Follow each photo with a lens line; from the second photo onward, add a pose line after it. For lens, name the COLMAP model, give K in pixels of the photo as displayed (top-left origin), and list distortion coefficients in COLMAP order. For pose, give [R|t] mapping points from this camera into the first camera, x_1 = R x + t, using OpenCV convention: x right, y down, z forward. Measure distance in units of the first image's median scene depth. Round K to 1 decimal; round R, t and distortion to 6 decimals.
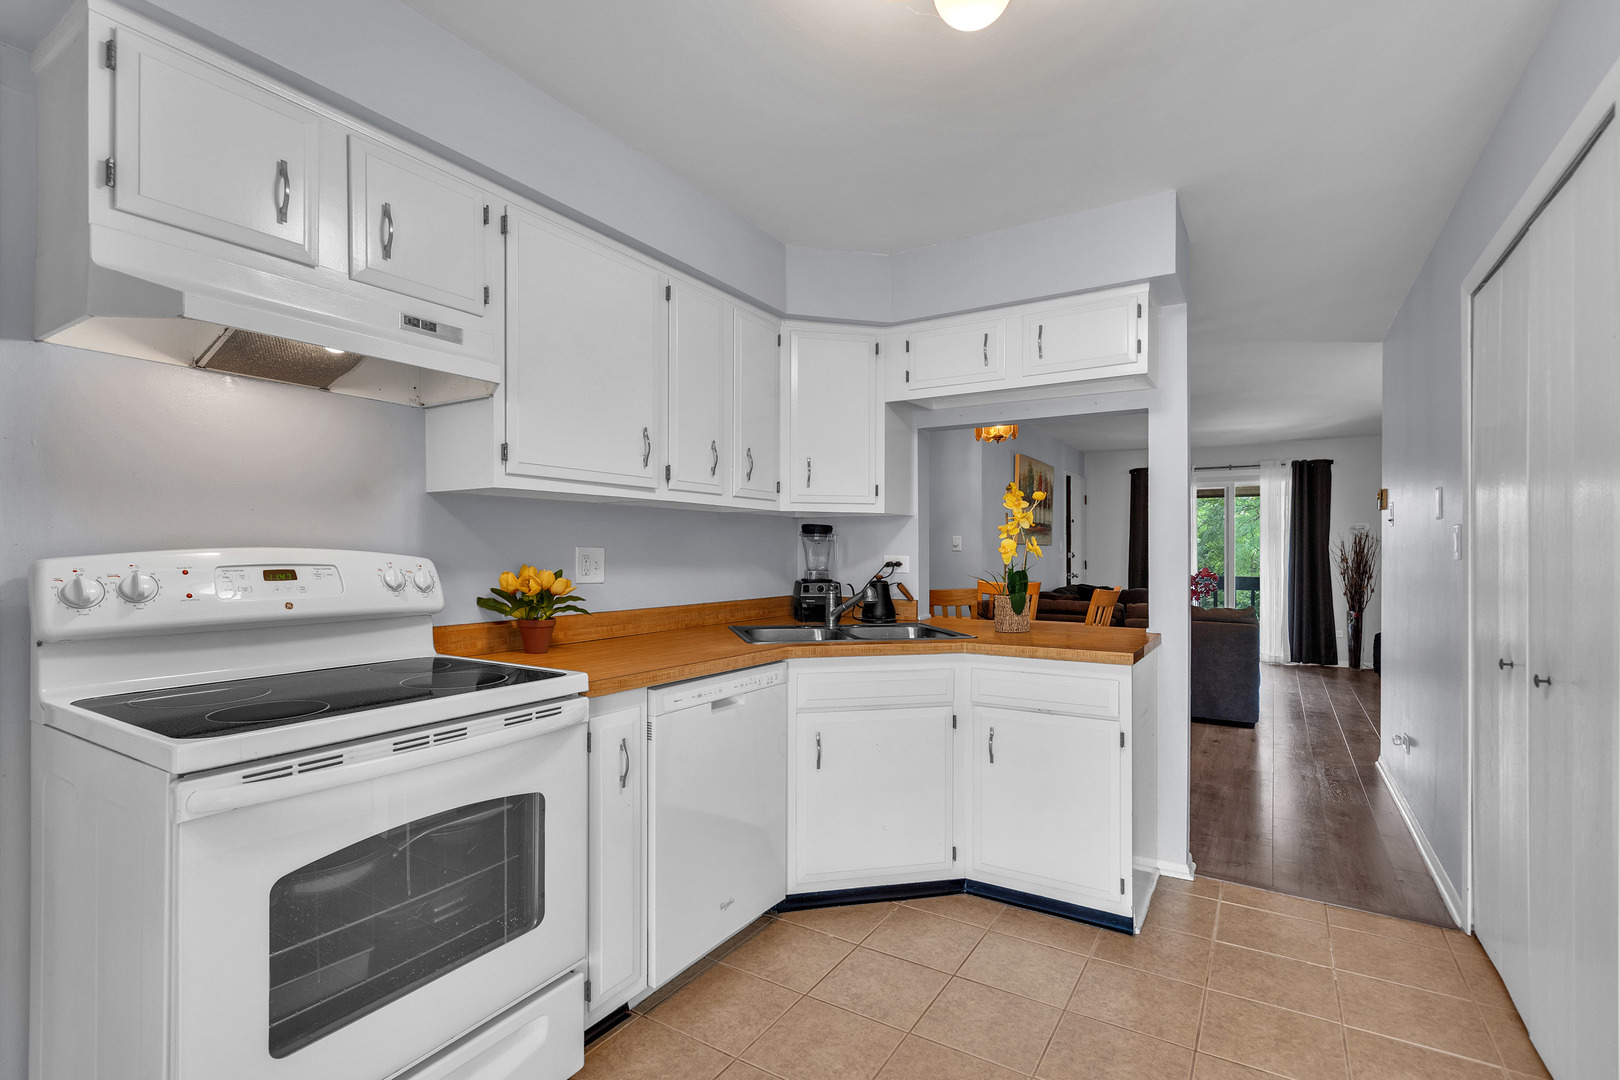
lens RADIAL K [[746.3, 0, 801.2], [0, 746.3, 552.2], [0, 0, 1]] dist [0.000704, 0.000151]
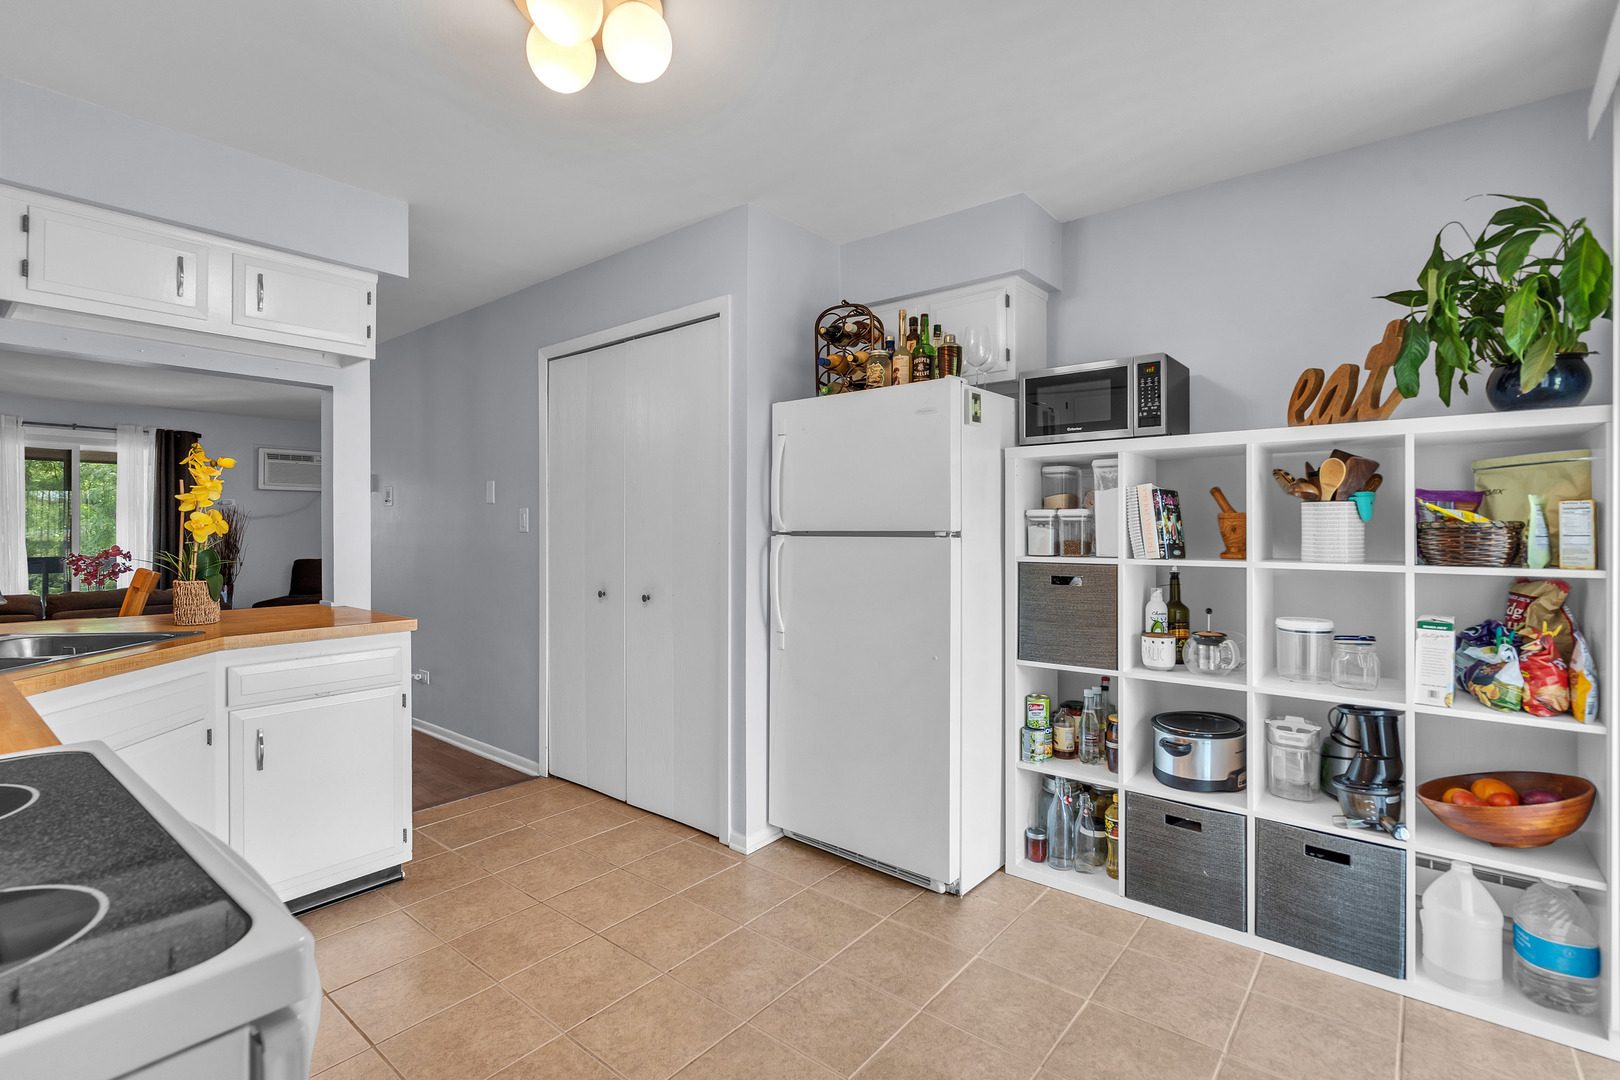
lens RADIAL K [[746.3, 0, 802.2], [0, 746.3, 528.7], [0, 0, 1]] dist [0.000704, 0.000151]
pose [[0.140186, -0.004510, 0.990115, -0.428263], [0.002089, 0.999989, 0.004260, -0.001326], [-0.990123, 0.001471, 0.140194, 0.210247]]
